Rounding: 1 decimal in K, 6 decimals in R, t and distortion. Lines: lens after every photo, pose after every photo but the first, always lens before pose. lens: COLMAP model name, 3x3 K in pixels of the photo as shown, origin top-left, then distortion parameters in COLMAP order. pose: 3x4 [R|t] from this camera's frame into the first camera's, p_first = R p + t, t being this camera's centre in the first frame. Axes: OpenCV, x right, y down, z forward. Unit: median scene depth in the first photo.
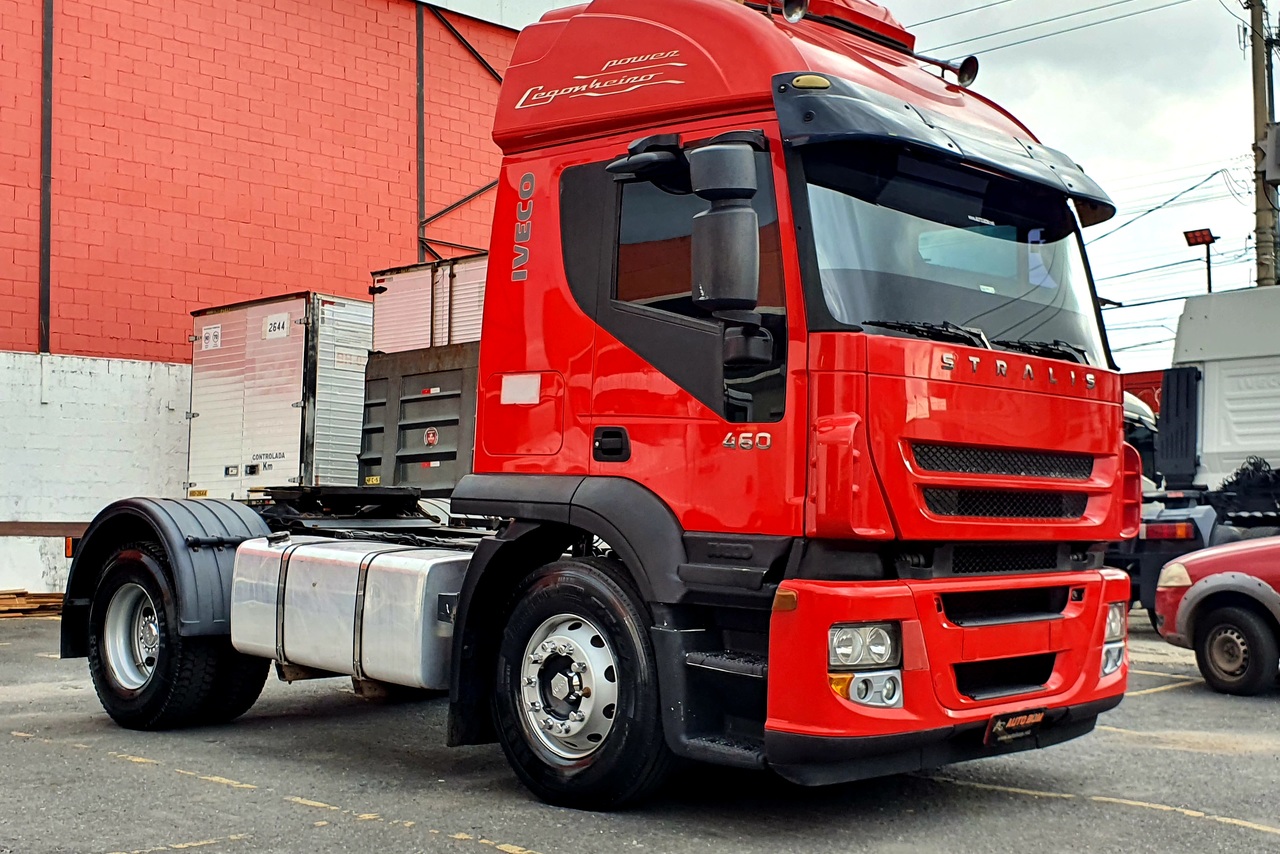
lens RADIAL K [[1583.3, 0, 640.0], [0, 1583.3, 427.0], [0, 0, 1]] dist [0.199724, -0.665787]
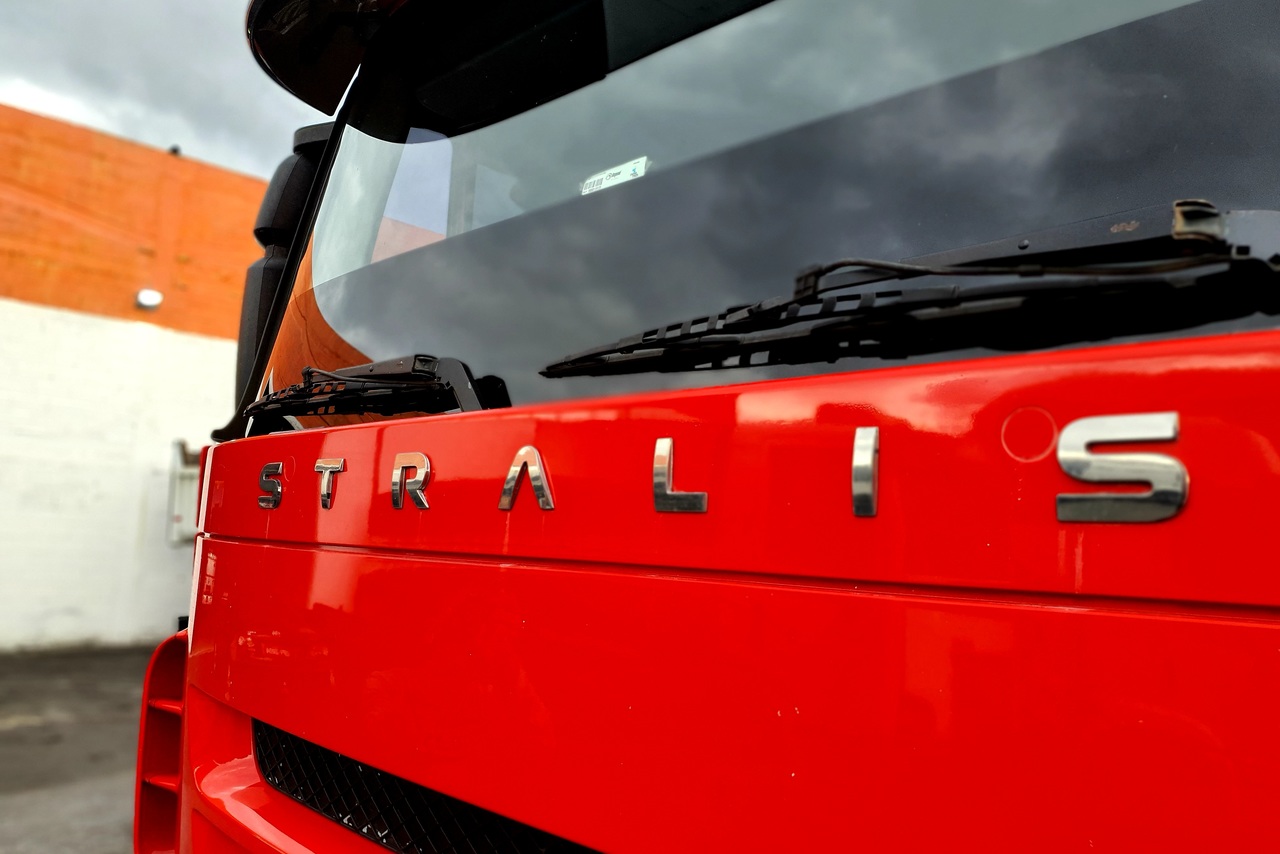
lens RADIAL K [[1006.6, 0, 640.0], [0, 1006.6, 427.0], [0, 0, 1]] dist [-0.001161, -0.002885]
pose [[-0.025241, -0.121879, -0.992224, 0.132510], [0.021072, 0.992255, -0.122419, -0.007779], [0.999459, -0.023998, -0.022477, 0.348505]]
